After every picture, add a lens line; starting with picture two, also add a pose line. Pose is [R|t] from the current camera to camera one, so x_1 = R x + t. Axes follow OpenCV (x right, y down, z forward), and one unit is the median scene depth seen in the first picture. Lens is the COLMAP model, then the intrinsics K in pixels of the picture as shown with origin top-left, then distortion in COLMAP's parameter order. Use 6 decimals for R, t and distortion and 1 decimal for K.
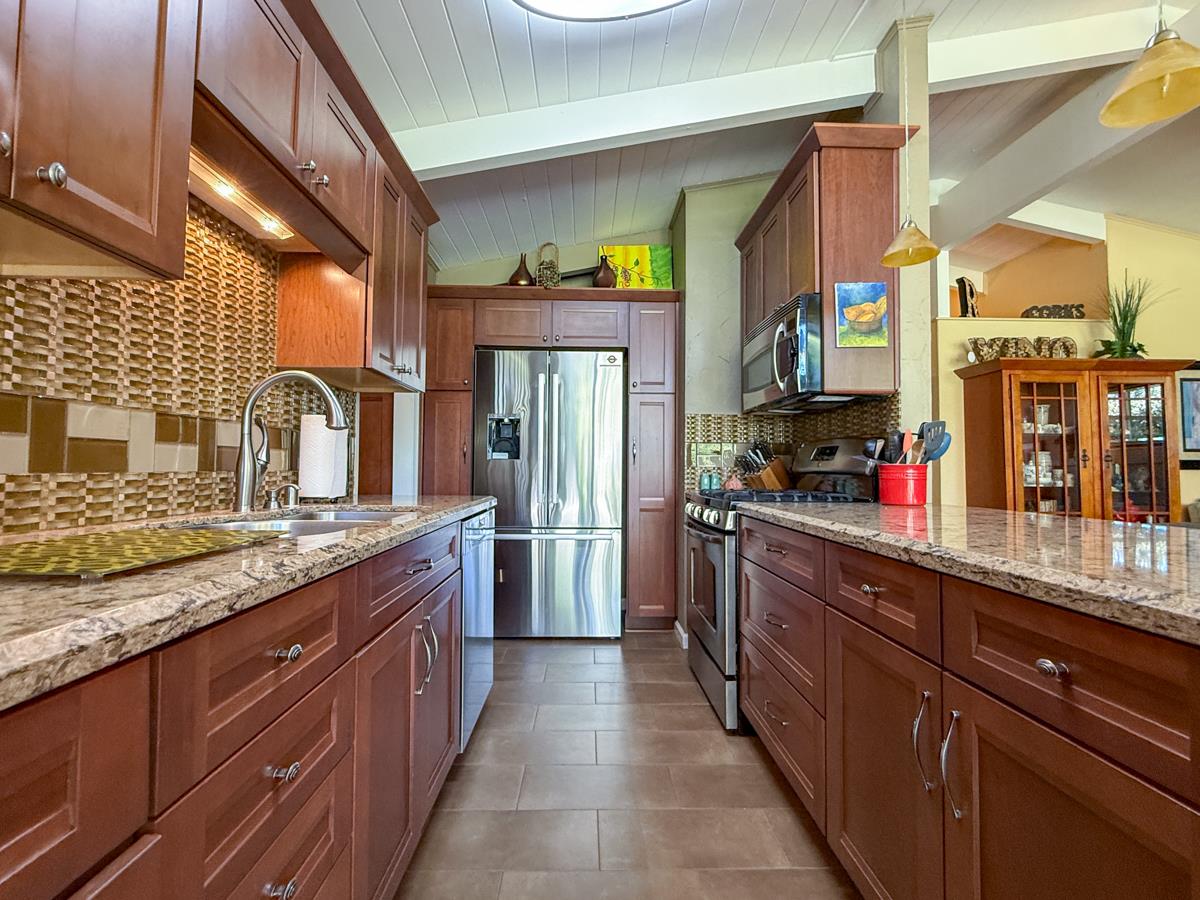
lens RADIAL K [[544.3, 0, 598.2], [0, 544.3, 448.7], [0, 0, 1]] dist [-0.002432, -0.000193]
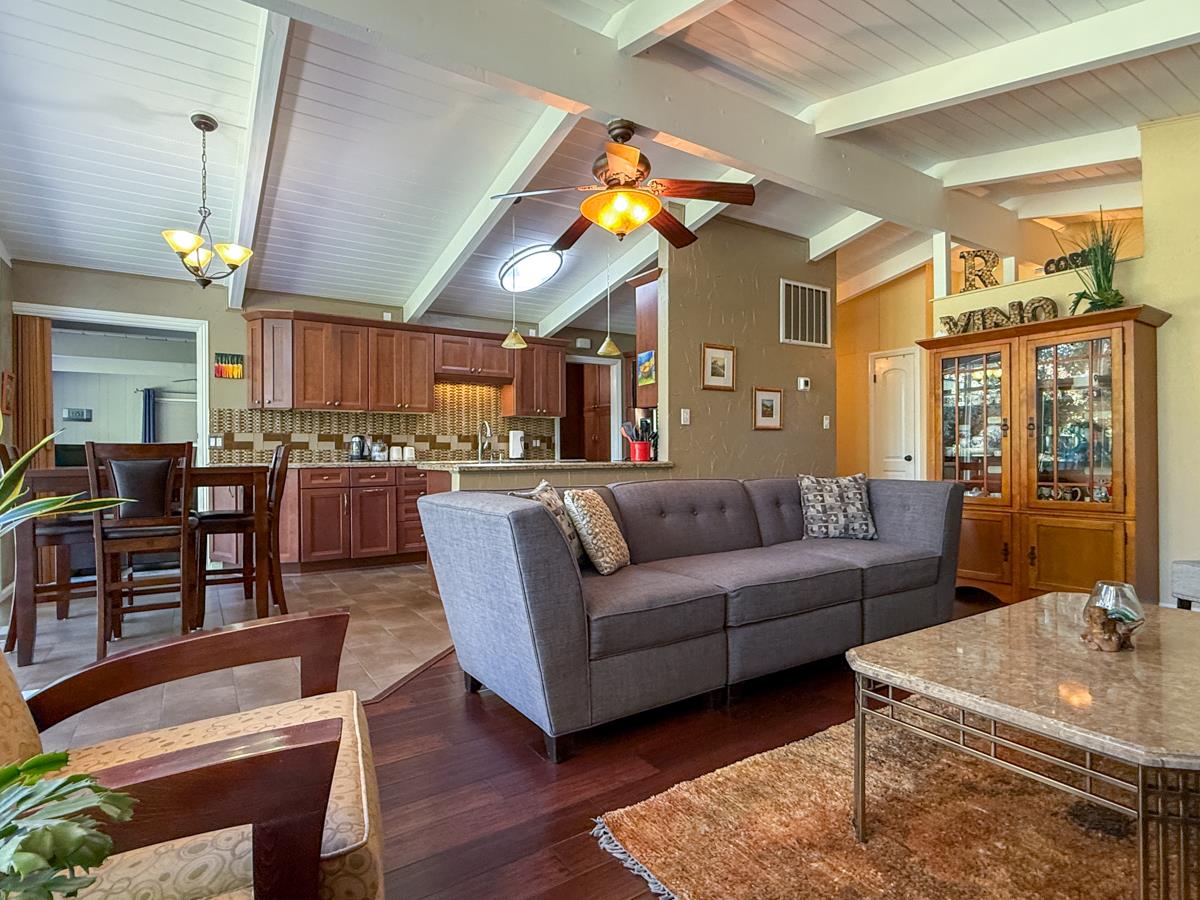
lens RADIAL K [[619.7, 0, 593.8], [0, 619.7, 456.1], [0, 0, 1]] dist [0.000532, 0.000641]
pose [[0.523992, -0.007621, -0.851689, 2.676392], [0.039925, 0.999081, 0.015624, 0.041442], [0.850787, -0.042190, 0.523814, -0.441344]]
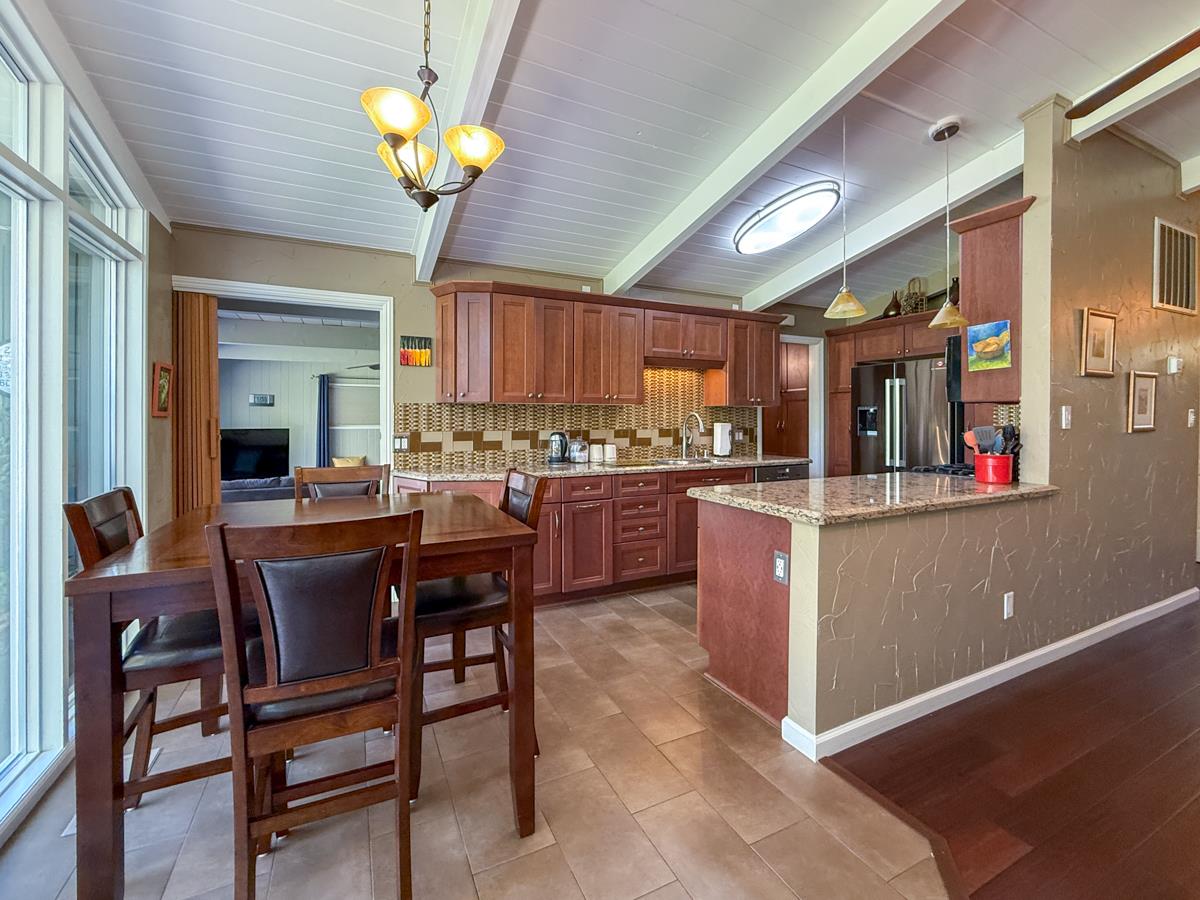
lens RADIAL K [[499.3, 0, 590.8], [0, 499.3, 422.9], [0, 0, 1]] dist [-0.001901, -0.000033]
pose [[0.411763, -0.002601, -0.911287, 1.411927], [0.037540, 0.999195, 0.014110, -0.120056], [0.910517, -0.040020, 0.411529, -0.542361]]
